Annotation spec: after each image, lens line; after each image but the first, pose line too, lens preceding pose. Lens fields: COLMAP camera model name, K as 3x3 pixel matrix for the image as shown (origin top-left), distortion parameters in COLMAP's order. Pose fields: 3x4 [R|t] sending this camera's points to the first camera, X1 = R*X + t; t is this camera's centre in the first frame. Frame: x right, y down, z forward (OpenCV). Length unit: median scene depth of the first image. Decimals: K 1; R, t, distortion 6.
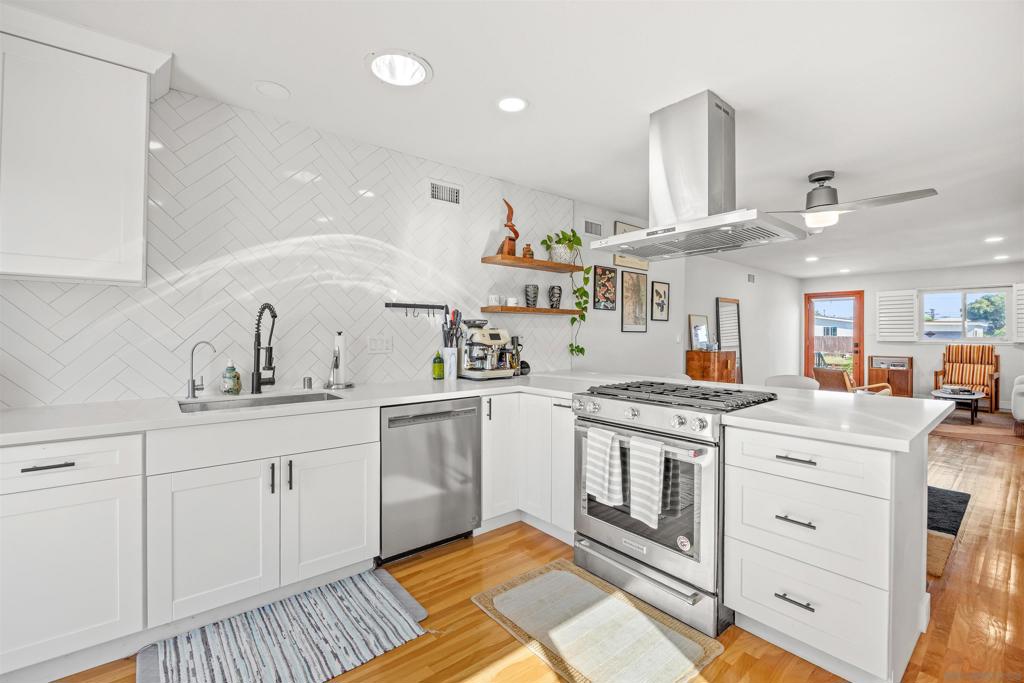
lens RADIAL K [[445.0, 0, 513.0], [0, 445.0, 331.7], [0, 0, 1]] dist [-0.011991, 0.000398]
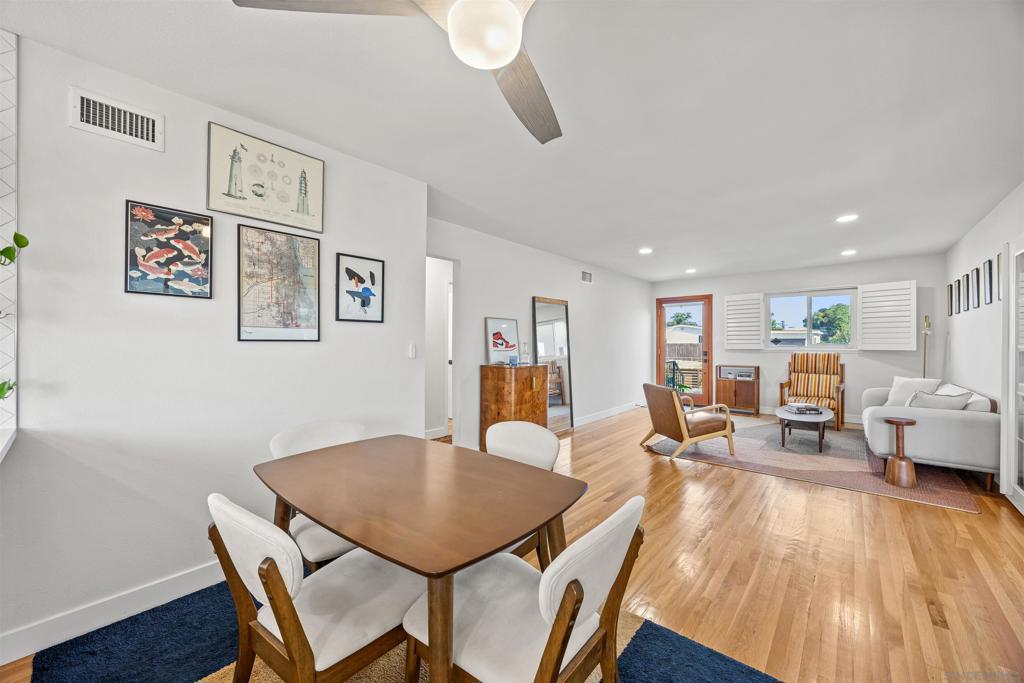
lens RADIAL K [[391.4, 0, 511.0], [0, 391.4, 345.4], [0, 0, 1]] dist [-0.002613, -0.000007]
pose [[0.988230, -0.007673, 0.152783, 0.512511], [0.005925, 0.999912, 0.011894, 0.001761], [-0.152861, -0.010848, 0.988188, 0.517653]]
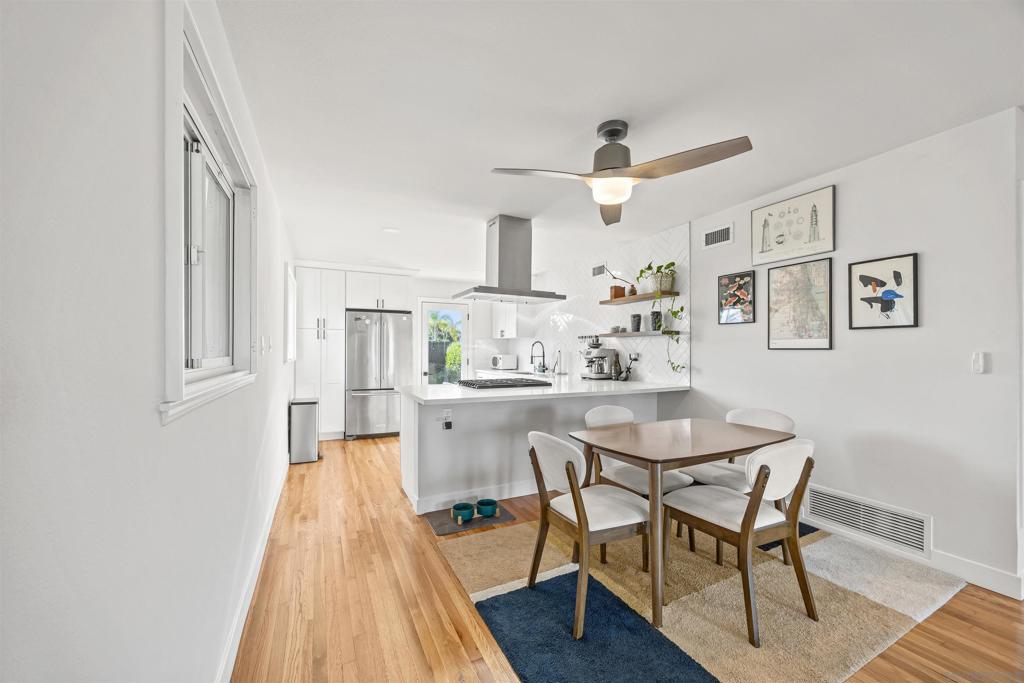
lens RADIAL K [[391.4, 0, 513.0], [0, 391.4, 349.3], [0, 0, 1]] dist [-0.002613, -0.000007]
pose [[-0.238691, -0.006872, -0.971071, 1.039270], [0.001908, 0.999970, -0.007546, 0.004500], [0.971094, -0.003654, -0.238671, 0.766402]]
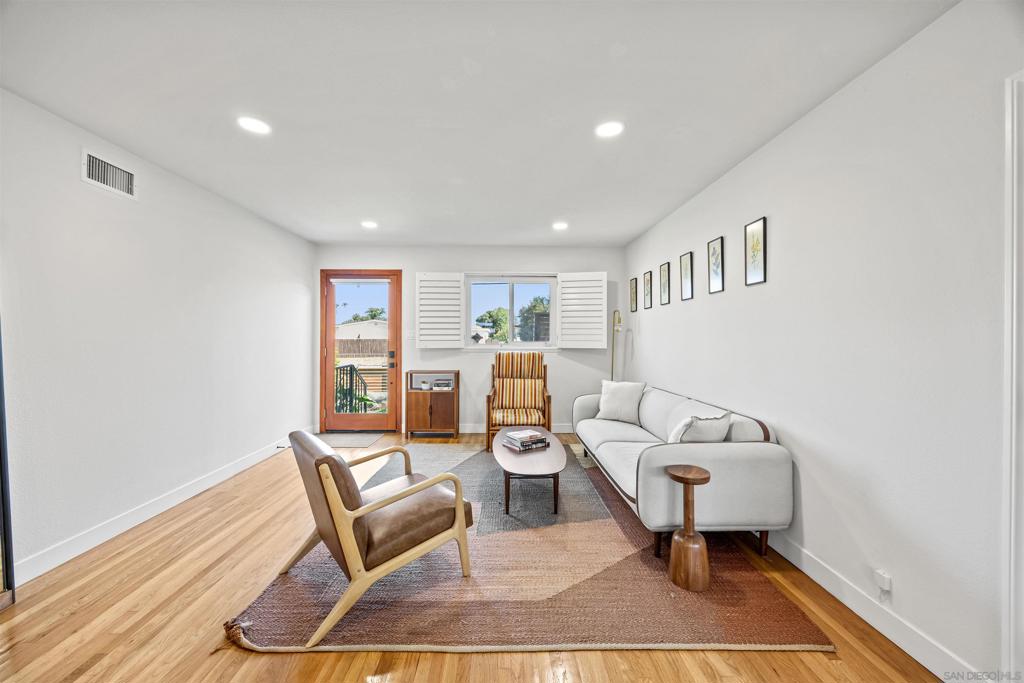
lens RADIAL K [[391.4, 0, 511.6], [0, 391.4, 334.0], [0, 0, 1]] dist [-0.002613, -0.000007]
pose [[0.625540, 0.006513, 0.780165, 0.908372], [-0.004061, 0.999979, -0.005092, 0.005461], [-0.780181, 0.000017, 0.625554, 1.045267]]
